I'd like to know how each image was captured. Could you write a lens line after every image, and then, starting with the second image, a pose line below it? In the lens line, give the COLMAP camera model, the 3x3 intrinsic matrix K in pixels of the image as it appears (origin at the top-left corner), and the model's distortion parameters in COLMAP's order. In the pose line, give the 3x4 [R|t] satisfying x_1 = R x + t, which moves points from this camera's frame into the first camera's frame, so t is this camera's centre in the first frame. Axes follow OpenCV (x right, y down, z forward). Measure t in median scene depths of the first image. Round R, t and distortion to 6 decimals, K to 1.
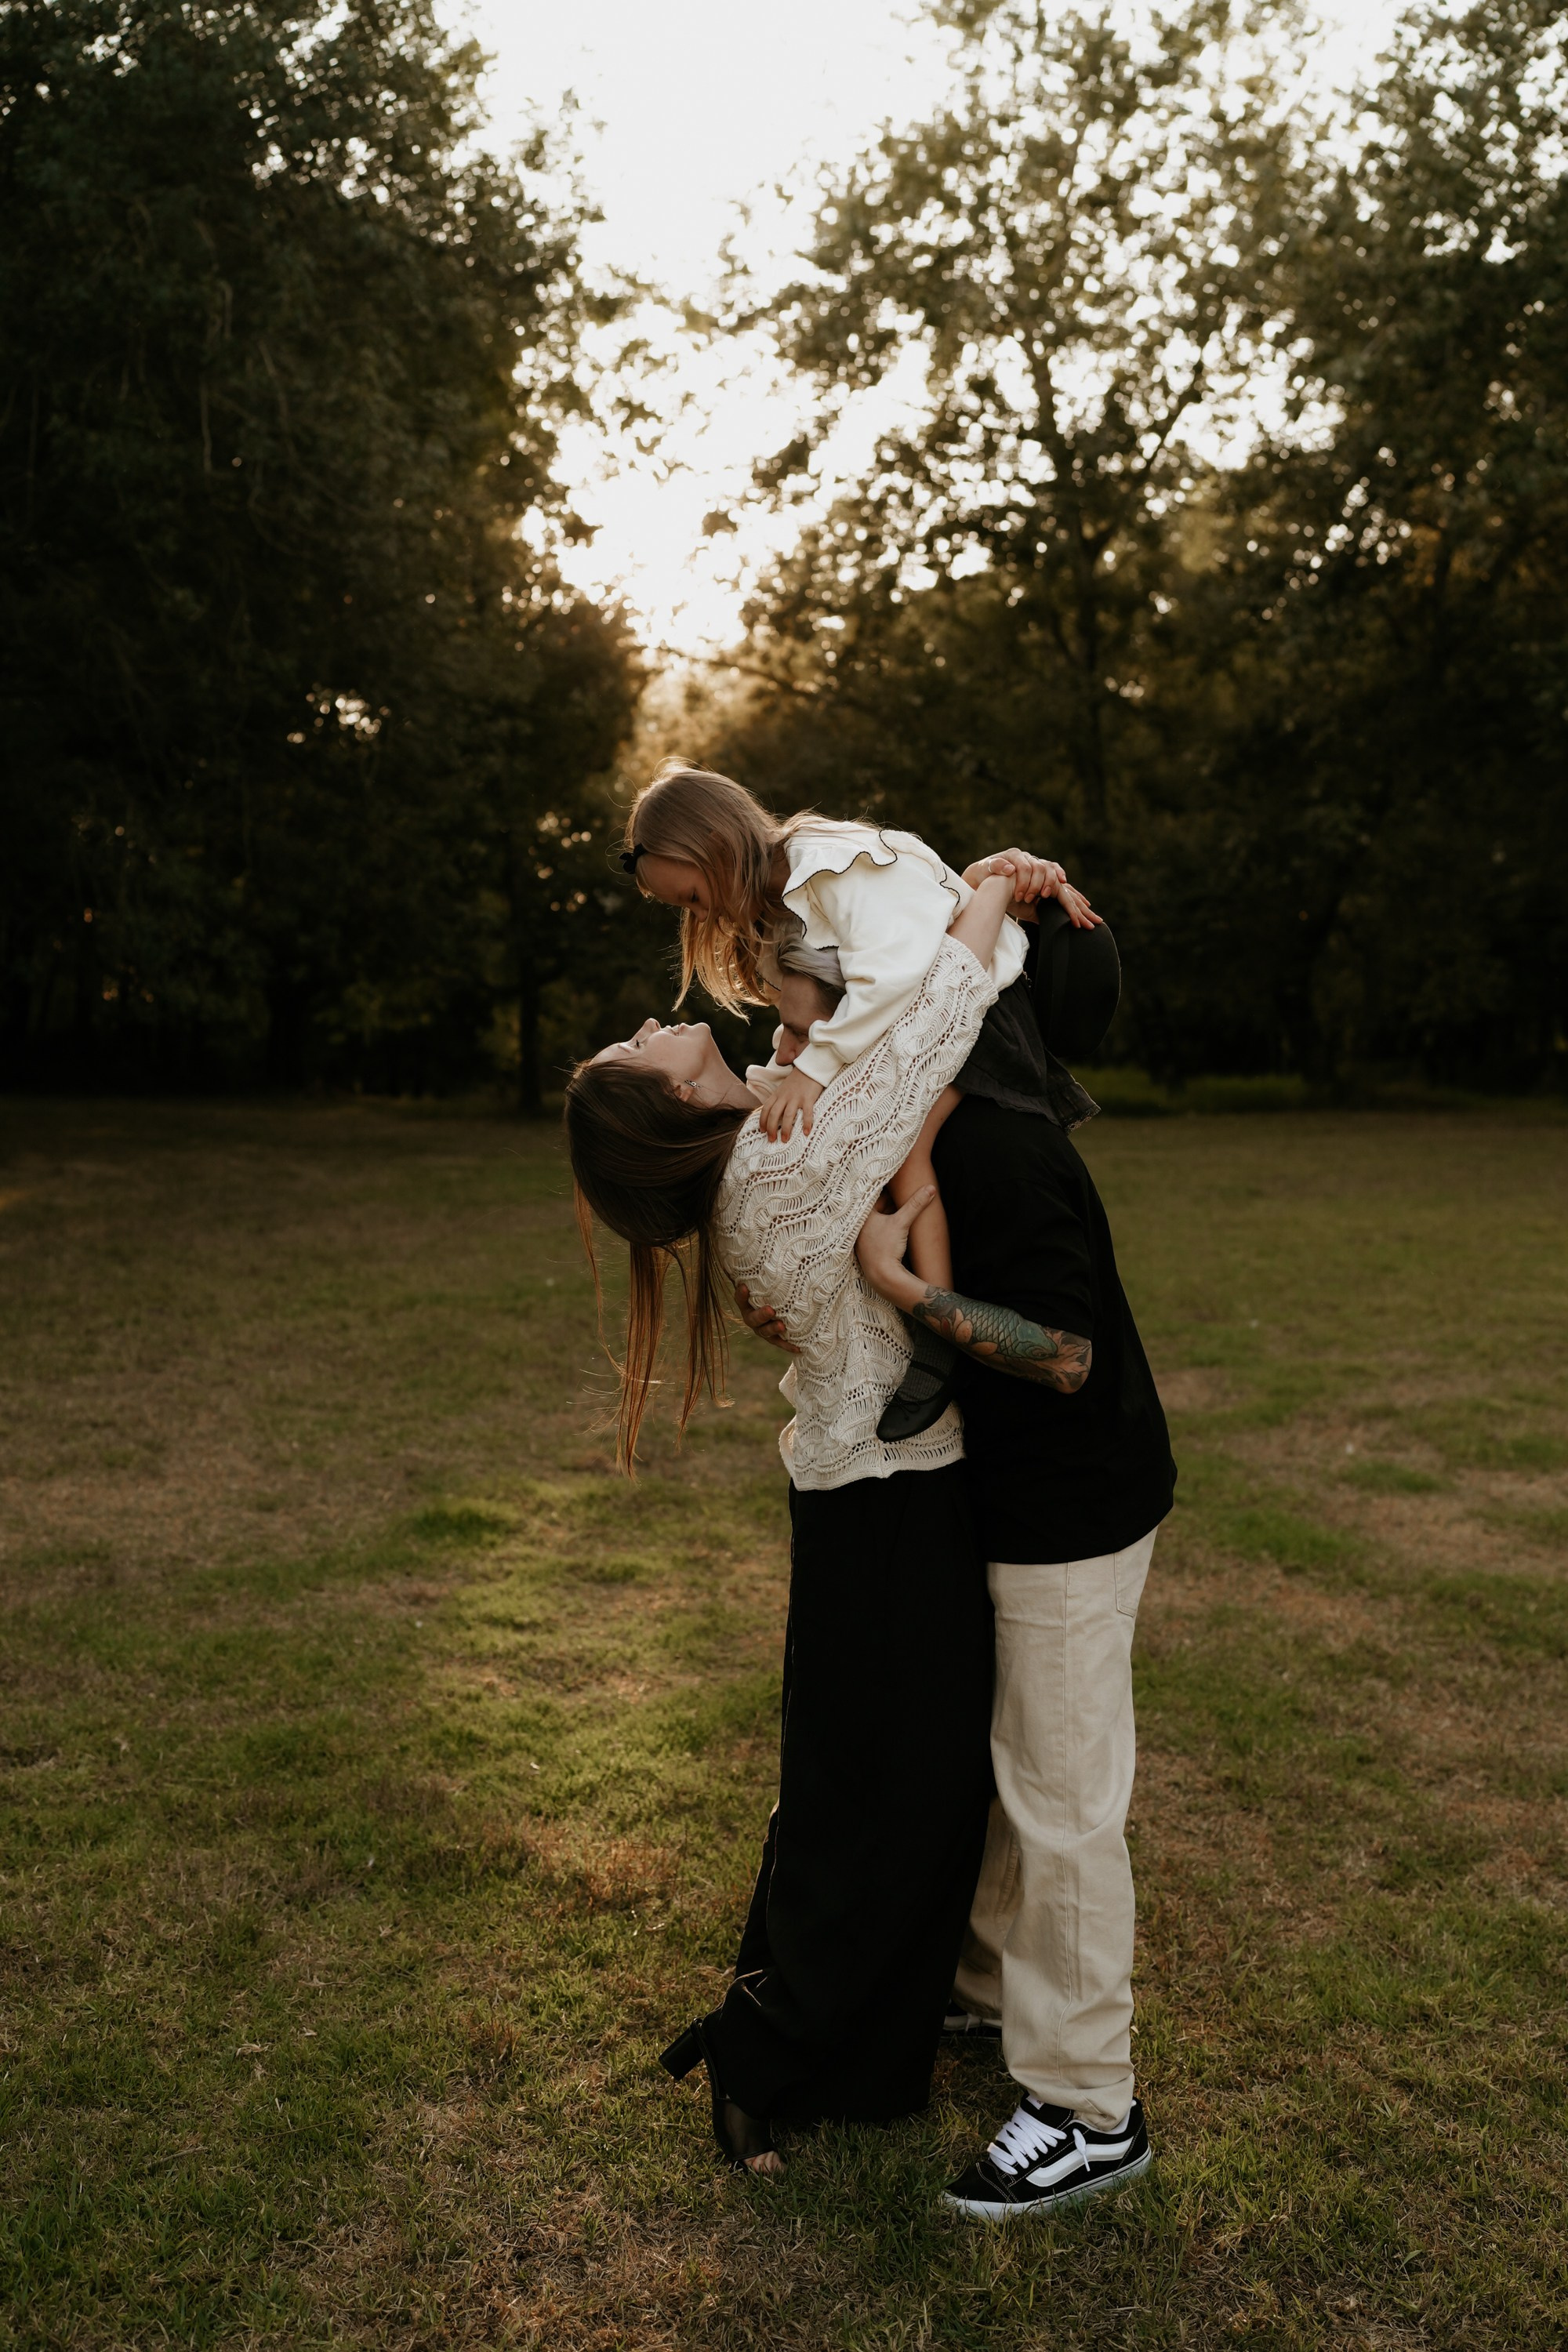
lens RADIAL K [[2357.5, 0, 786.7], [0, 2357.5, 1173.2], [0, 0, 1]] dist [-0.002239, 0.000000]
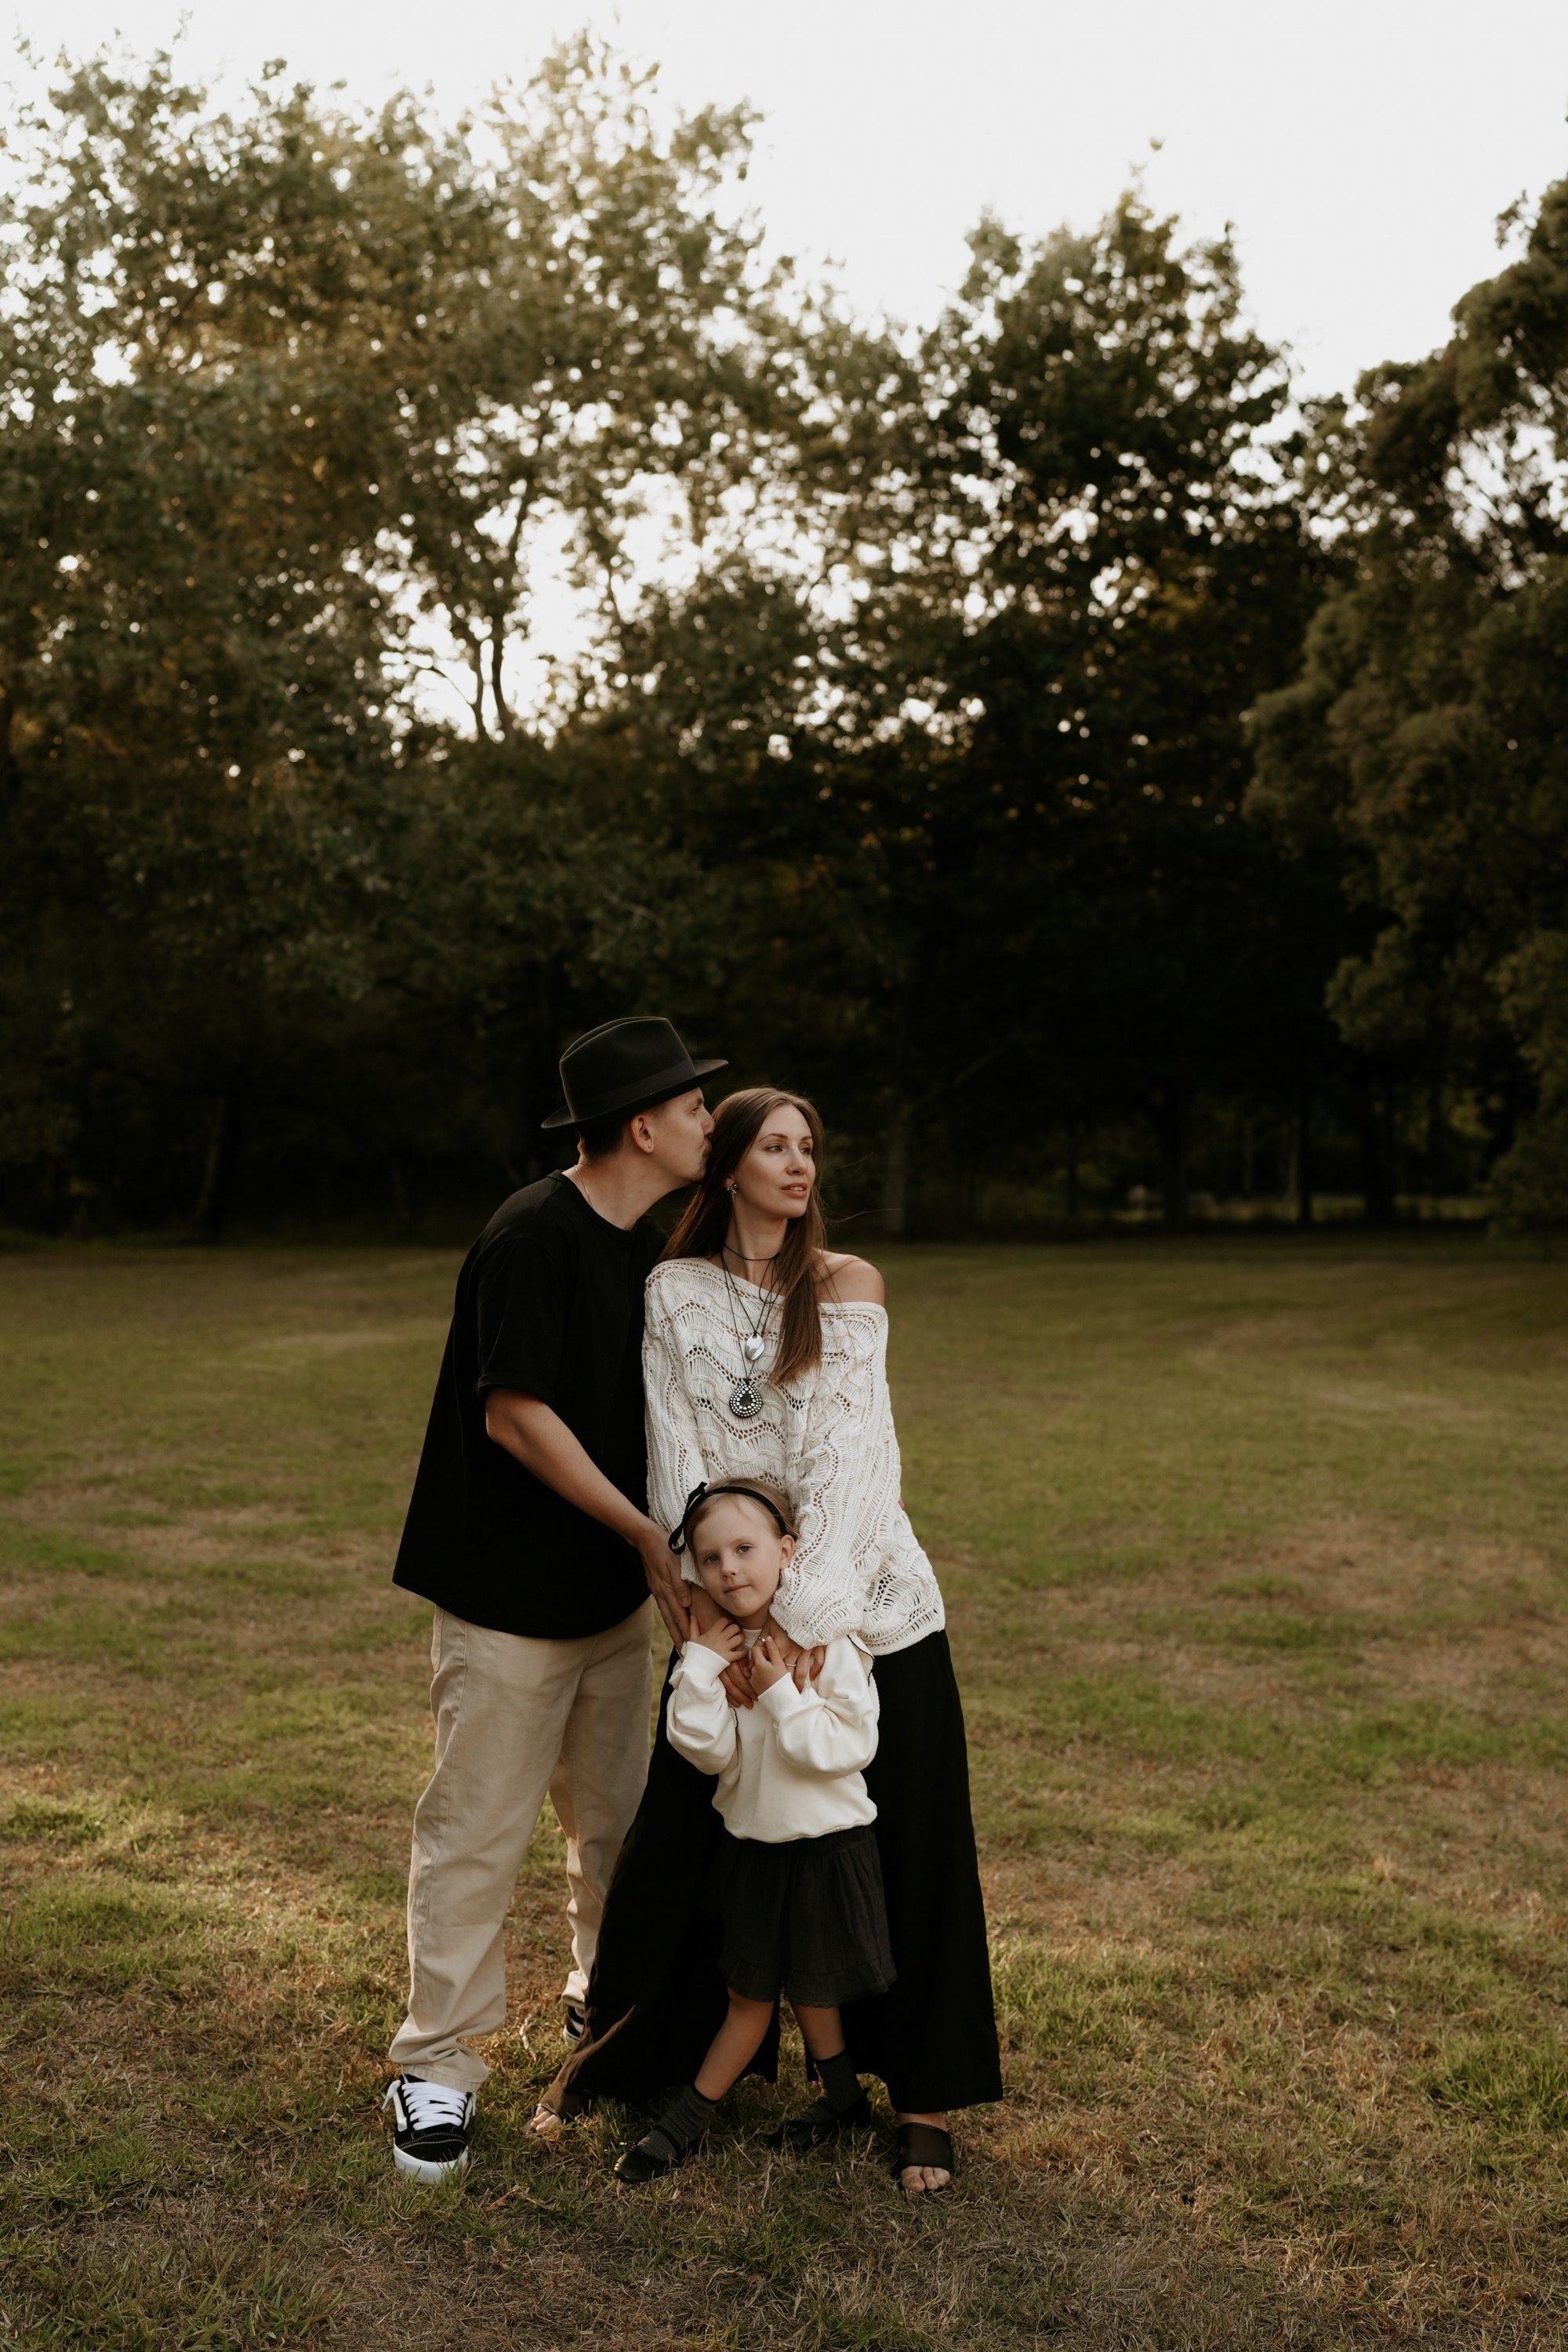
lens RADIAL K [[2357.5, 0, 784.4], [0, 2357.5, 1184.6], [0, 0, 1]] dist [-0.002239, 0.000000]
pose [[0.828055, 0.004194, 0.560632, -0.134983], [0.026841, 0.998529, -0.047114, 0.013276], [-0.560005, 0.054061, 0.826724, -0.216047]]
